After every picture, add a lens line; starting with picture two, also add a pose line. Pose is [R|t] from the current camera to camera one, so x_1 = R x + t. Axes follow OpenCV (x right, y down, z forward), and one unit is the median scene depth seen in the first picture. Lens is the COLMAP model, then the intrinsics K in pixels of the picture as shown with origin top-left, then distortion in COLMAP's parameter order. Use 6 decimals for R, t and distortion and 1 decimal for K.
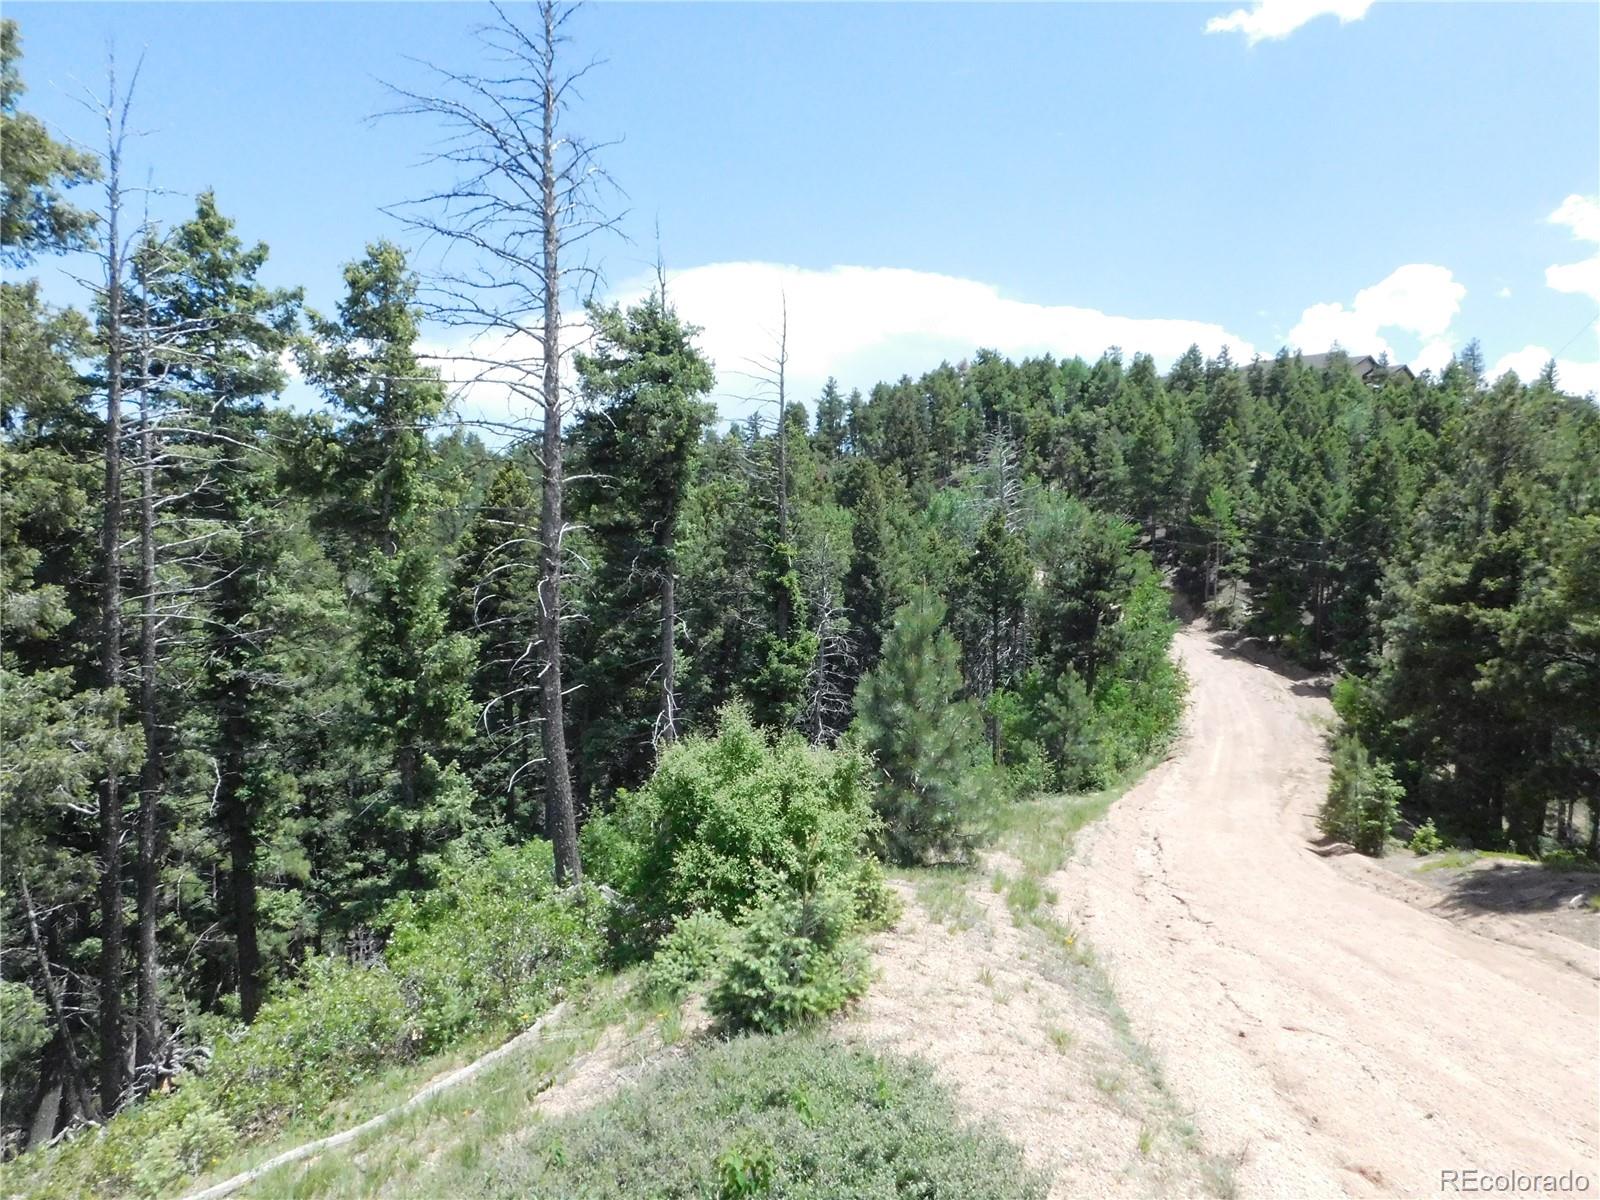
lens RADIAL K [[1079.3, 0, 800.0], [0, 1079.3, 600.0], [0, 0, 1]] dist [-0.049152, -0.000242]
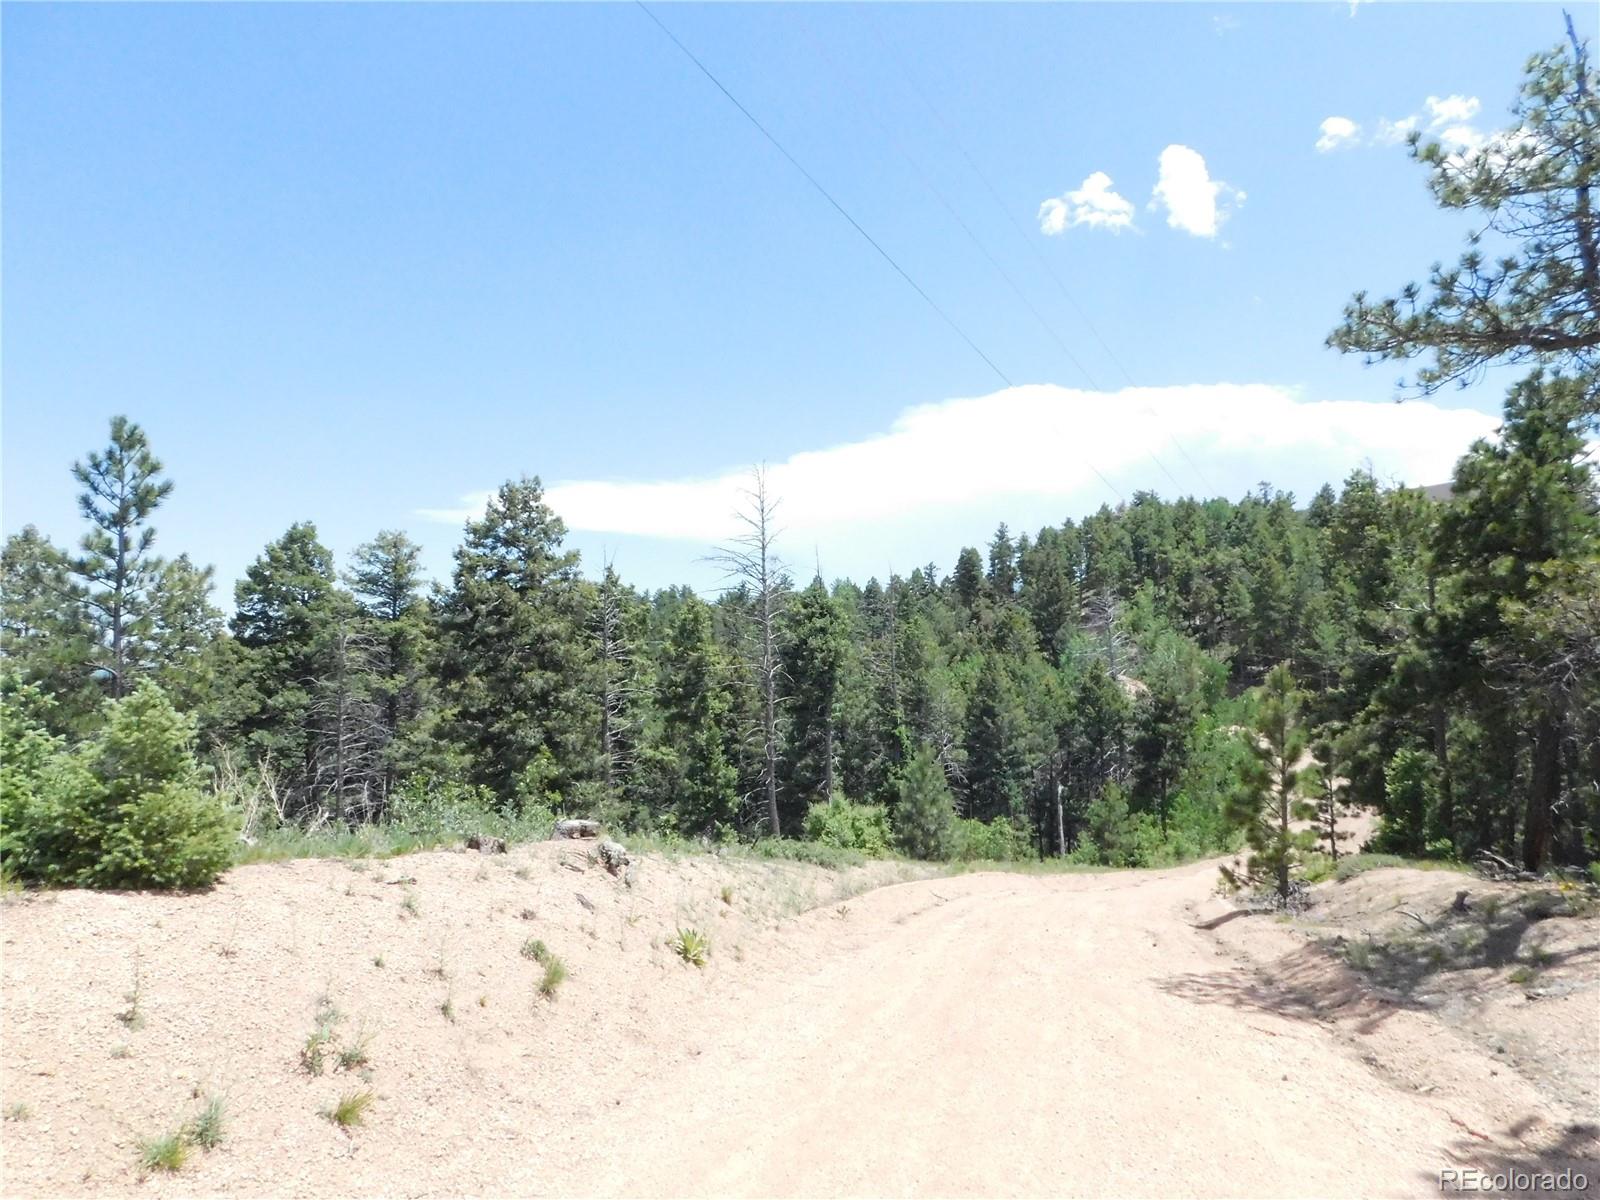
lens RADIAL K [[1056.3, 0, 800.0], [0, 1056.3, 600.0], [0, 0, 1]] dist [-0.036297, 0.000582]
pose [[0.982518, -0.046552, -0.180253, 0.041796], [0.024801, 0.992332, -0.121090, -0.007500], [0.184508, 0.114502, 0.976138, -0.201739]]
